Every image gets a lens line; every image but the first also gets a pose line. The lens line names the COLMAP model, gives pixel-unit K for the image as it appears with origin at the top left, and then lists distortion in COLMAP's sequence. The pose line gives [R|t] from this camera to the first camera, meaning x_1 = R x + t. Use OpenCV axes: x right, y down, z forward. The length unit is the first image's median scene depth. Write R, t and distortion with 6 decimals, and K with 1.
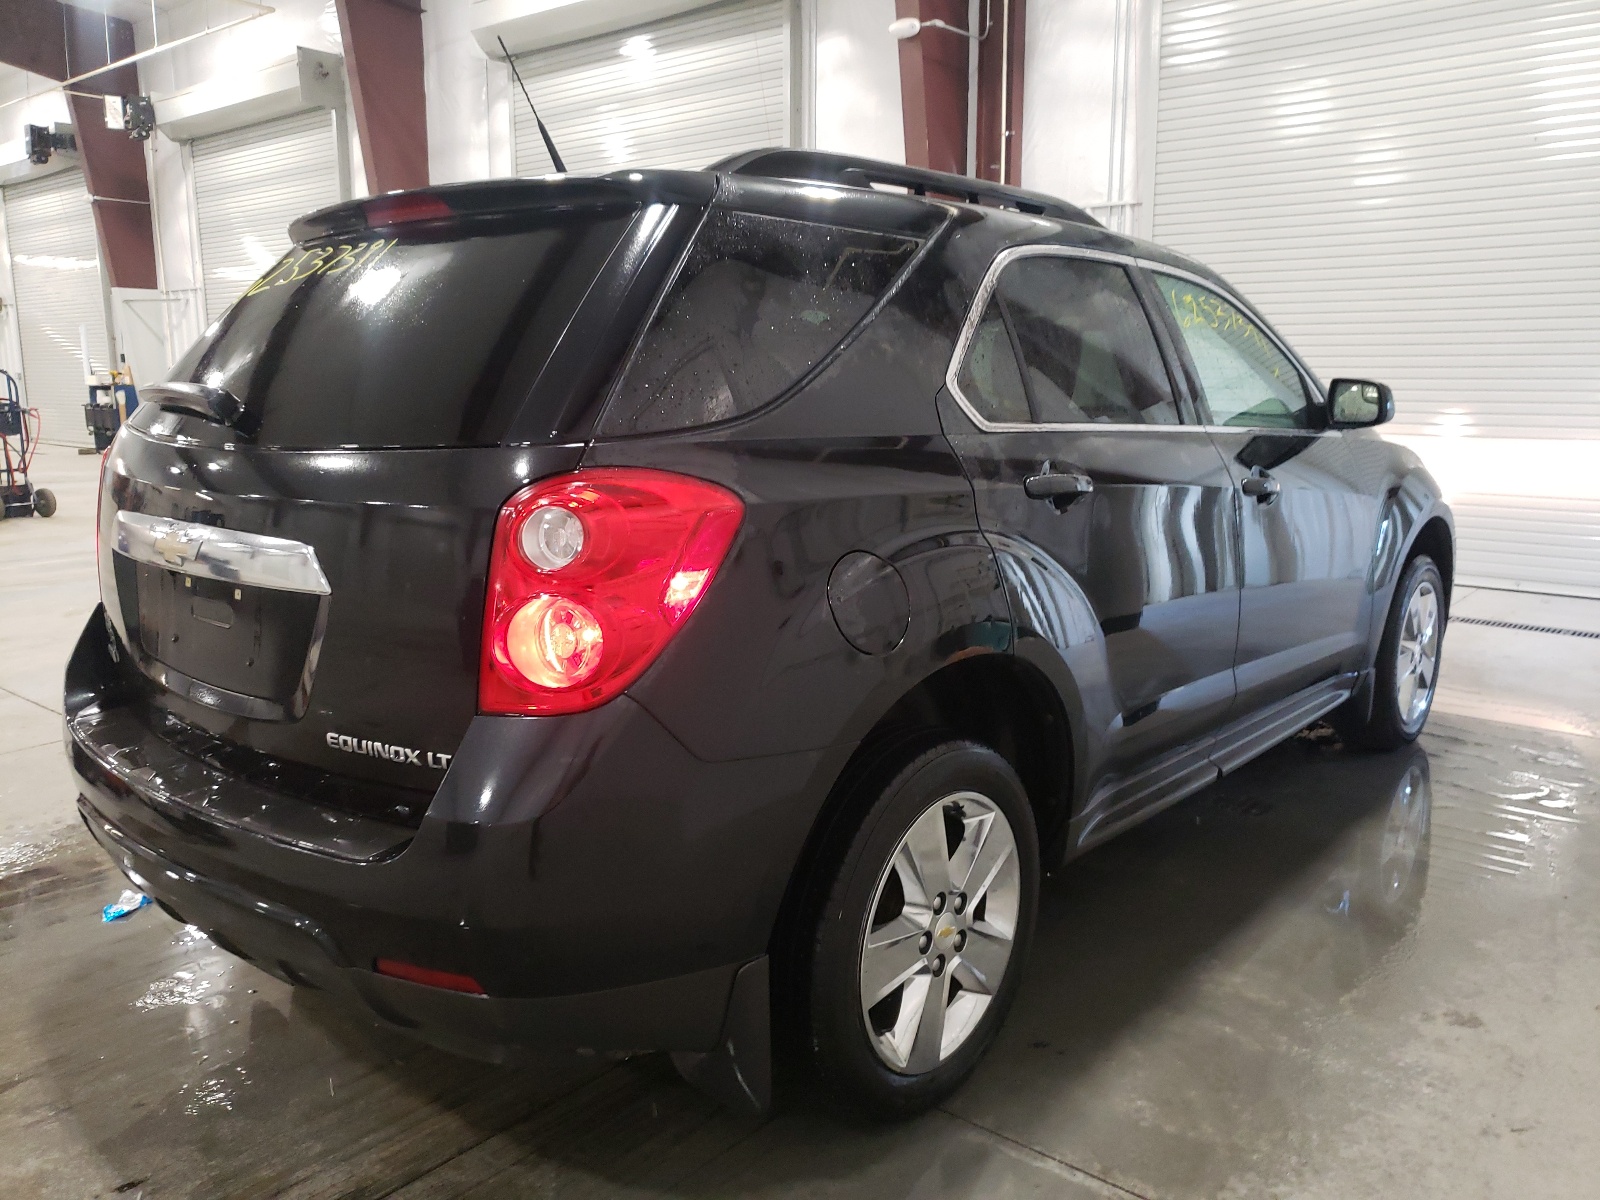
lens RADIAL K [[1272.7, 0, 802.7], [0, 1272.7, 598.2], [0, 0, 1]] dist [0.013105, 0.003363]
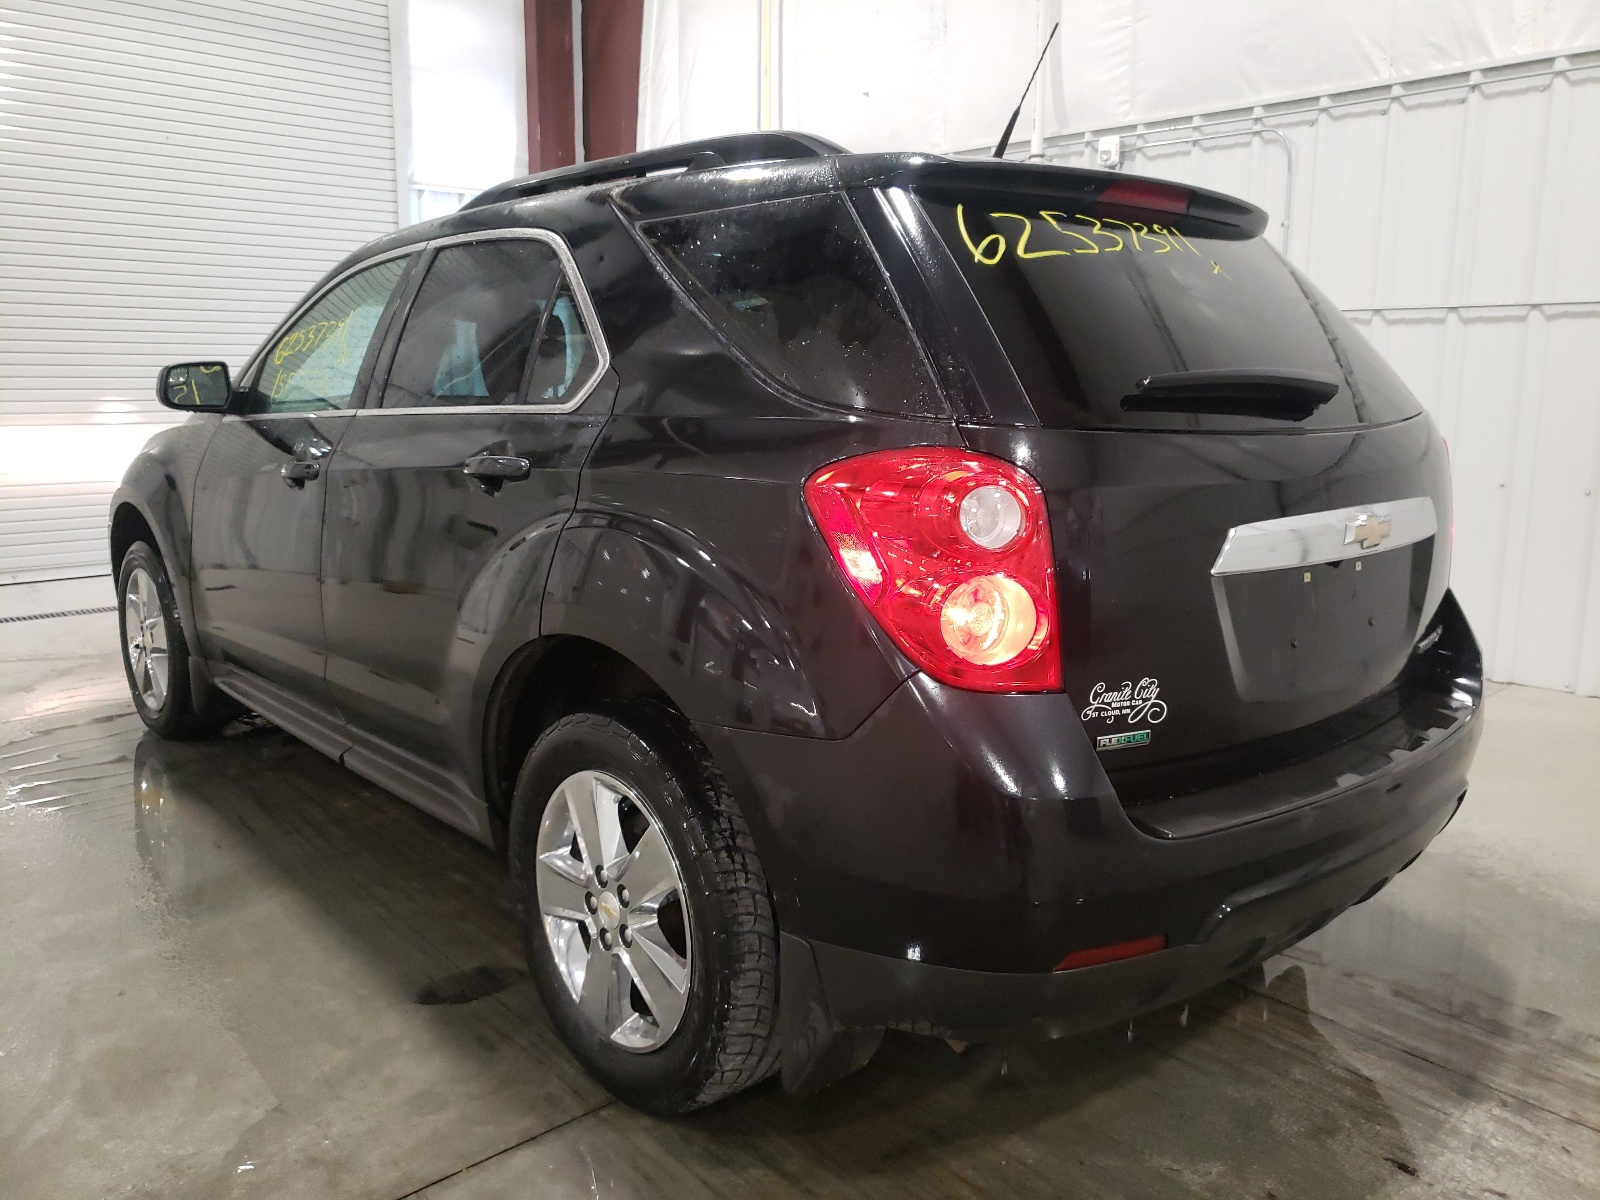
lens RADIAL K [[1272.7, 0, 799.3], [0, 1272.7, 604.3], [0, 0, 1]] dist [0.013105, 0.003363]
pose [[0.128938, -0.187156, 0.973831, -1.286713], [0.166247, 0.972210, 0.164833, -0.192467], [-0.977618, 0.140643, 0.156469, 1.075496]]
